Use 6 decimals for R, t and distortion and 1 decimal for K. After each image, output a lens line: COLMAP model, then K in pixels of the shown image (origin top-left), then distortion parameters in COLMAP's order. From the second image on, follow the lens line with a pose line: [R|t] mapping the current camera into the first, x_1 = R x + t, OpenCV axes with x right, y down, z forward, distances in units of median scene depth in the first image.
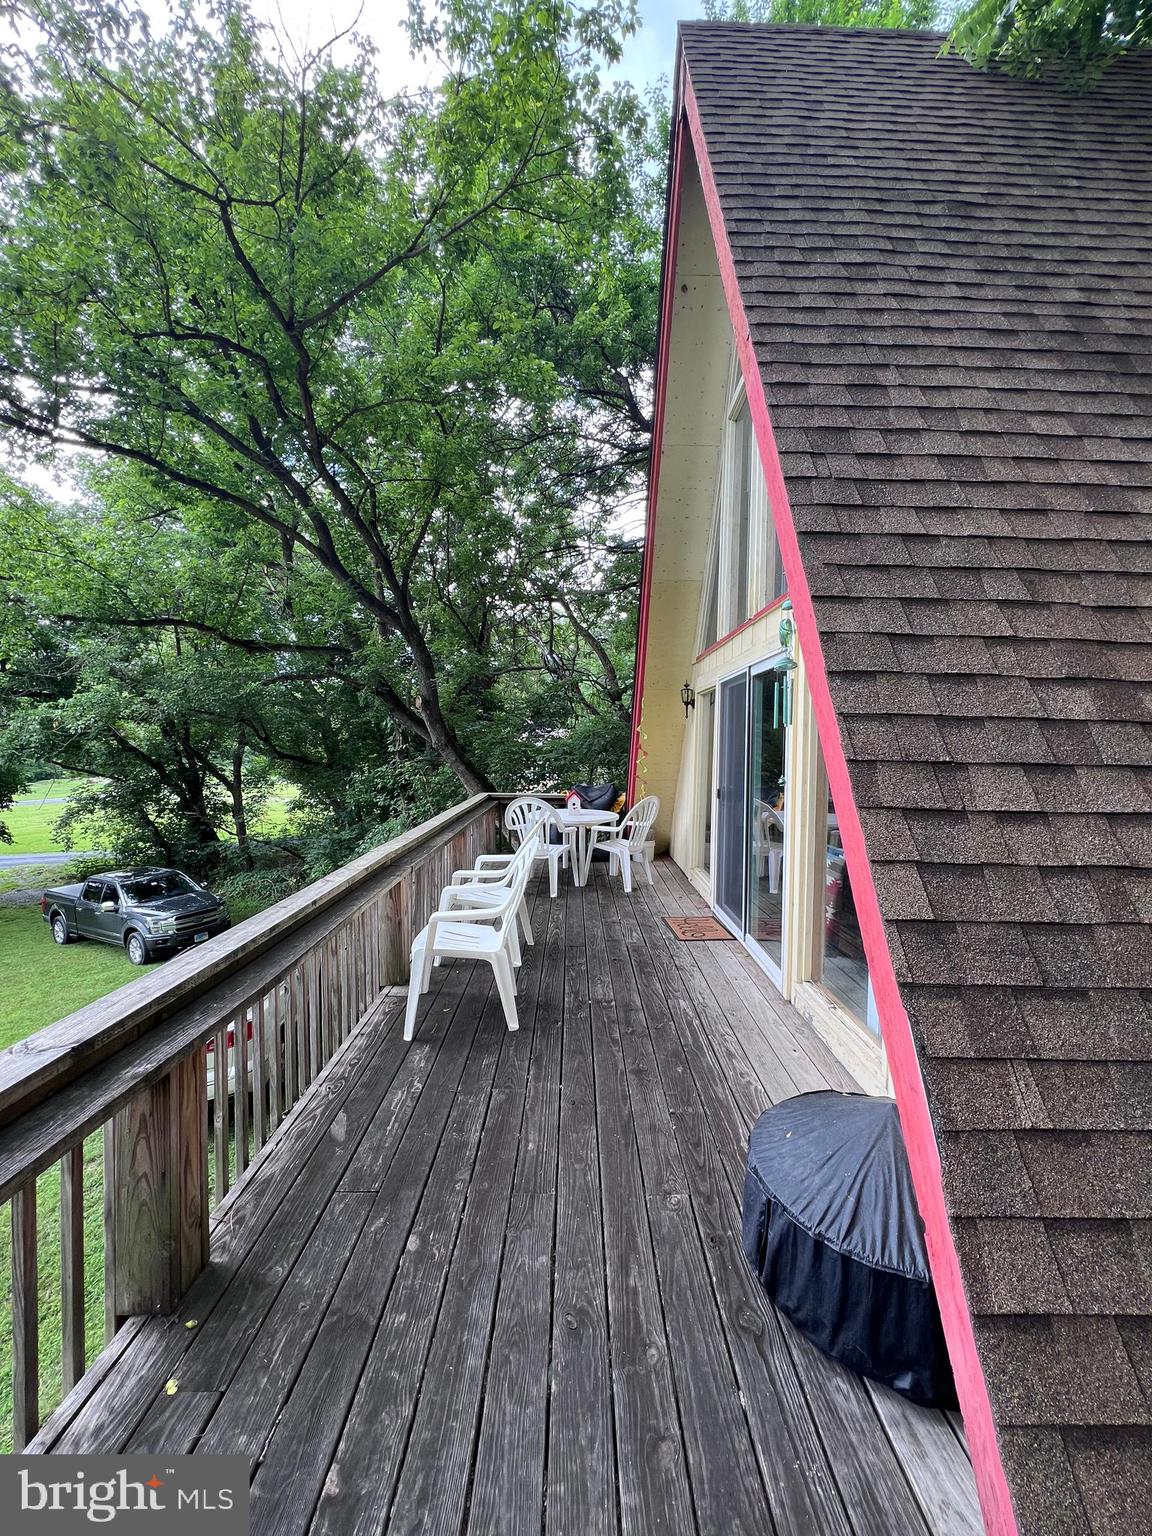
lens RADIAL K [[620.1, 0, 581.0], [0, 620.1, 766.4], [0, 0, 1]] dist [-0.004140, 0.000939]
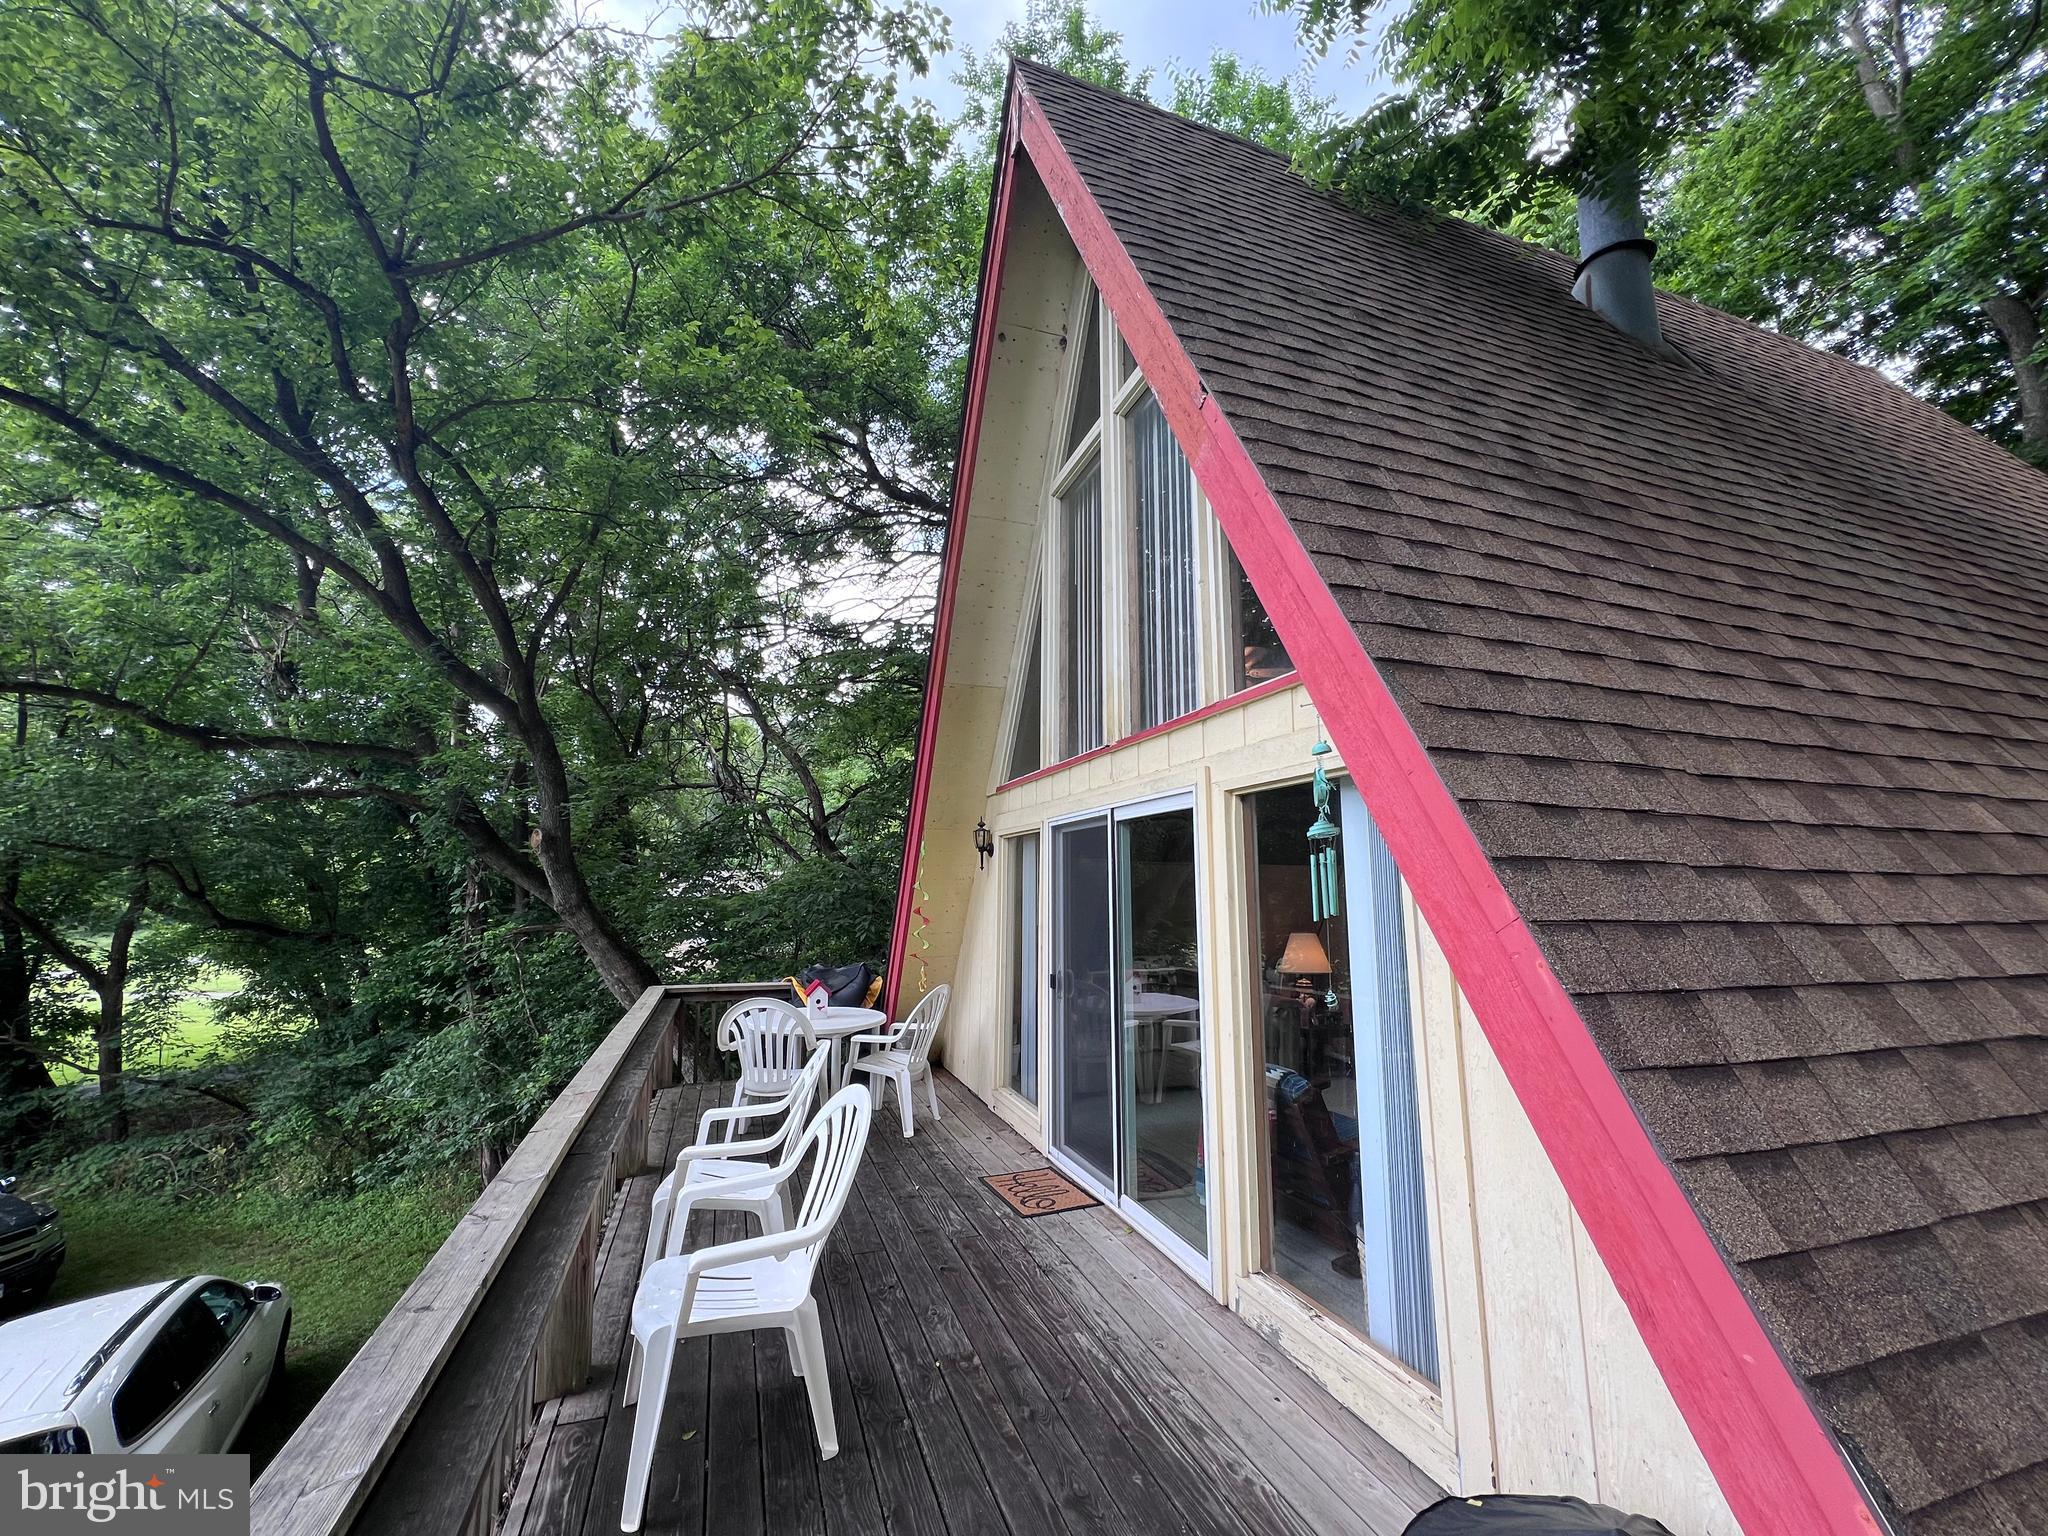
lens RADIAL K [[826.8, 0, 1021.8], [0, 826.8, 766.1], [0, 0, 1]] dist [-0.004140, 0.000939]
pose [[0.946640, 0.038077, 0.320037, -0.098443], [0.020804, 0.983706, -0.178574, -0.023811], [-0.321622, 0.175704, 0.930423, 0.068415]]
